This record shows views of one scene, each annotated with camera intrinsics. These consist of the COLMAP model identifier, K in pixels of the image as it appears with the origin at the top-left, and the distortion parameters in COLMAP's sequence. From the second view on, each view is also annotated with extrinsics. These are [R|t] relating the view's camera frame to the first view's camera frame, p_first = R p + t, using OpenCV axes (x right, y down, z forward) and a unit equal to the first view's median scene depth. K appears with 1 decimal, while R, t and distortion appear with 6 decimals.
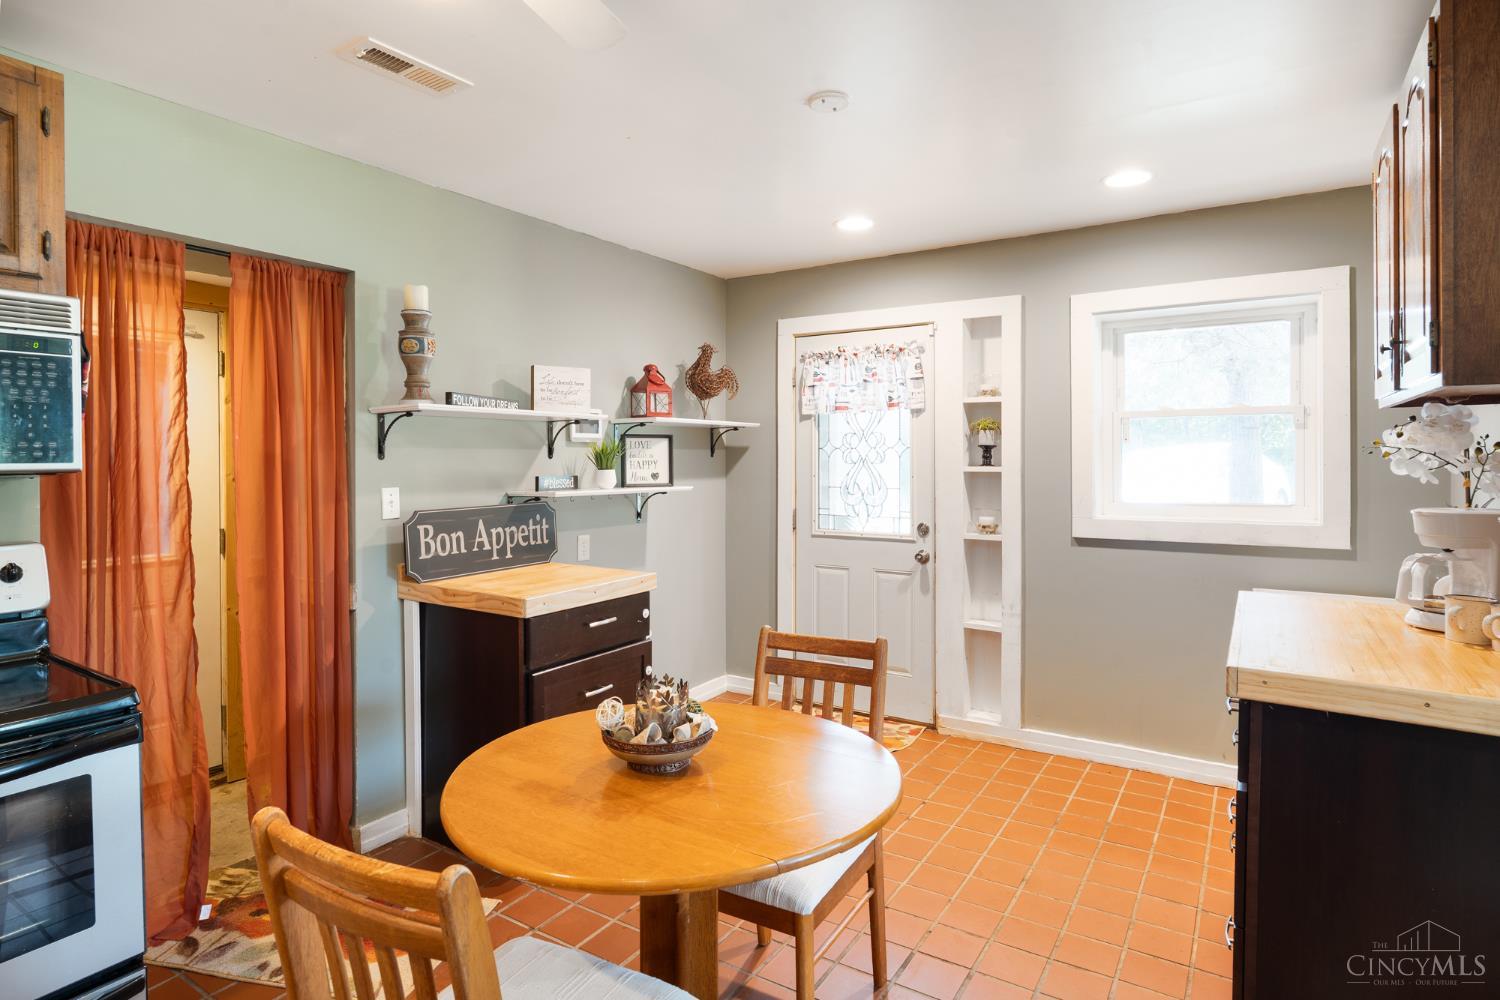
lens RADIAL K [[804.6, 0, 746.9], [0, 804.6, 461.0], [0, 0, 1]] dist [-0.003620, -0.001602]
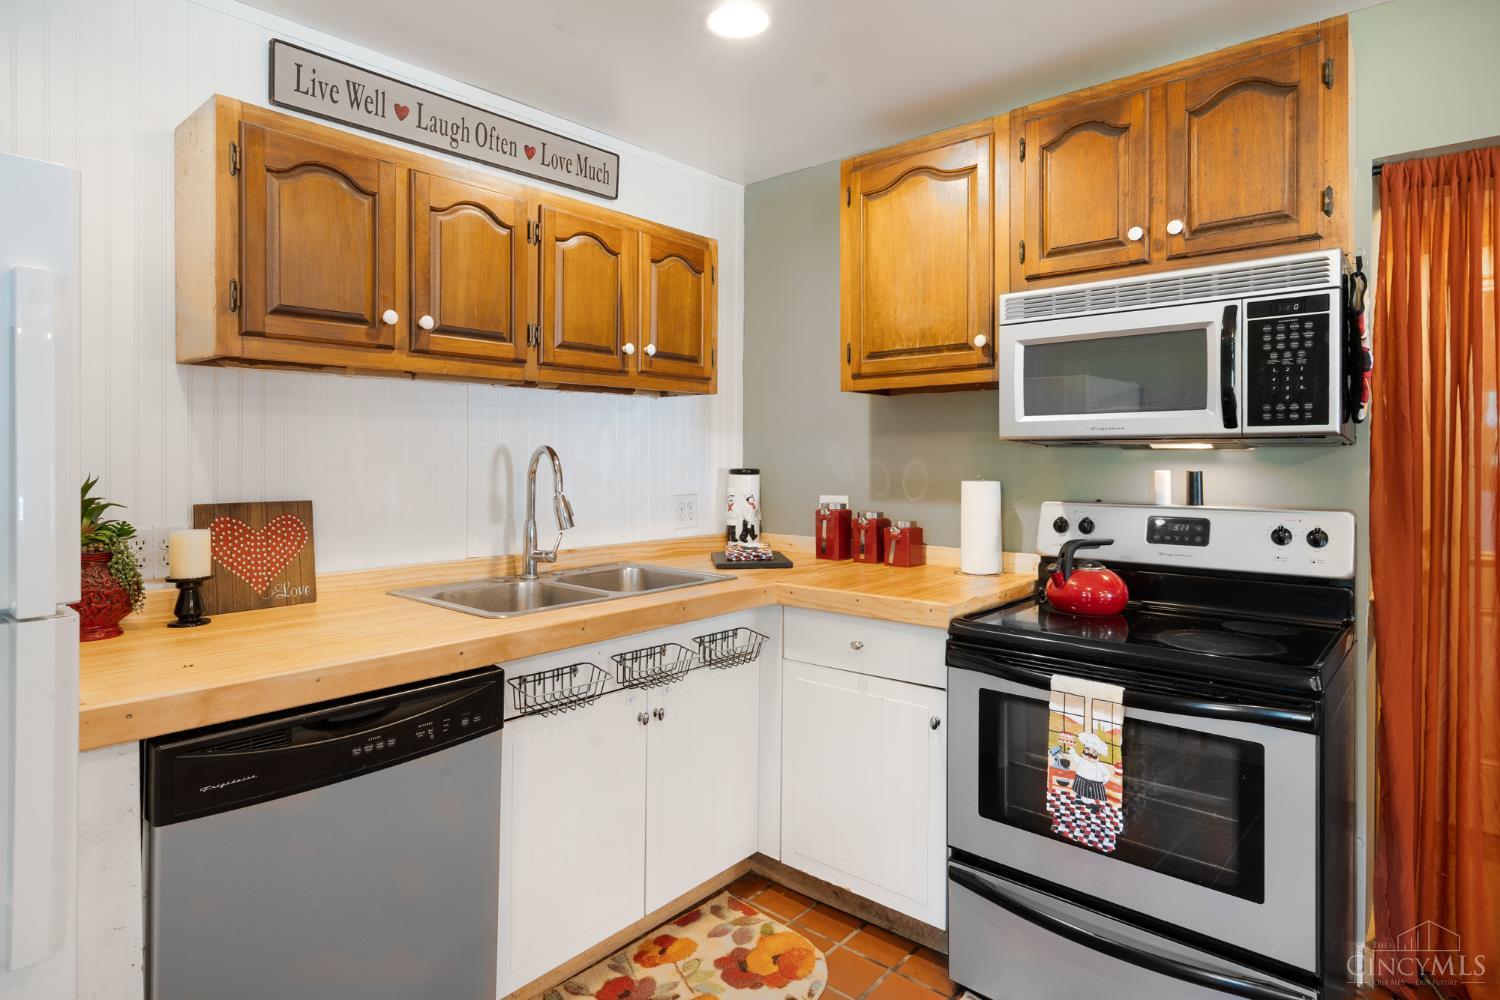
lens RADIAL K [[804.6, 0, 755.4], [0, 804.6, 459.9], [0, 0, 1]] dist [-0.003620, -0.001602]
pose [[-0.135436, 0.006761, -0.990763, 0.187903], [-0.007691, 0.999939, 0.007875, 0.042154], [0.990756, 0.008687, -0.135375, 0.469302]]
